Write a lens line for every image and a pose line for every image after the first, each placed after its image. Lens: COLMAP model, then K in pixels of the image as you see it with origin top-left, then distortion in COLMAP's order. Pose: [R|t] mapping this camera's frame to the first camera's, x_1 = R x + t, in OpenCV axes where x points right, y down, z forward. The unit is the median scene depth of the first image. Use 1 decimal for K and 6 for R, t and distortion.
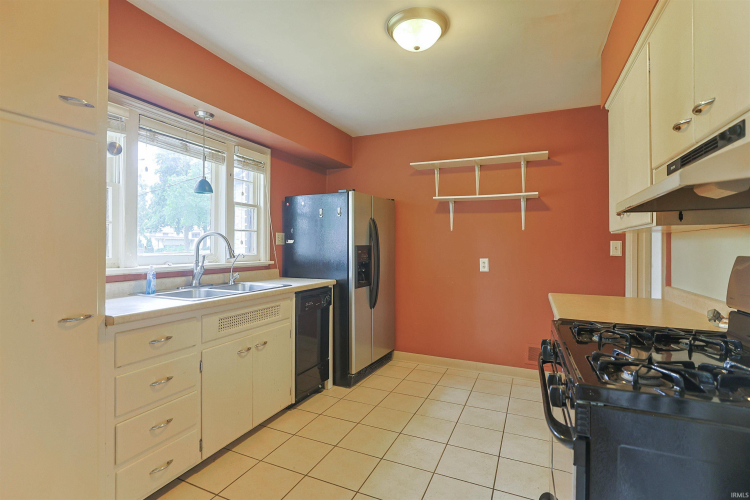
lens RADIAL K [[363.2, 0, 376.8], [0, 363.2, 249.2], [0, 0, 1]] dist [-0.004719, -0.000232]
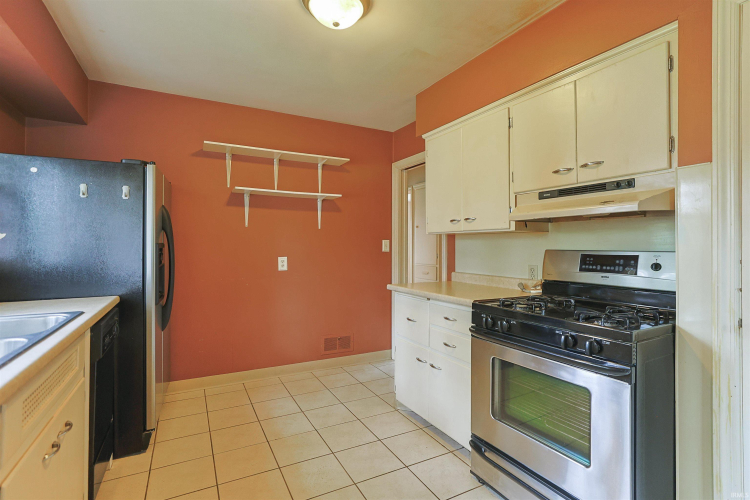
lens RADIAL K [[363.2, 0, 381.3], [0, 363.2, 246.9], [0, 0, 1]] dist [-0.004719, -0.000232]
pose [[0.609264, -0.006874, 0.792938, -0.323397], [0.007043, 0.999970, 0.003257, -0.002270], [-0.792937, 0.003600, 0.609294, 0.216785]]
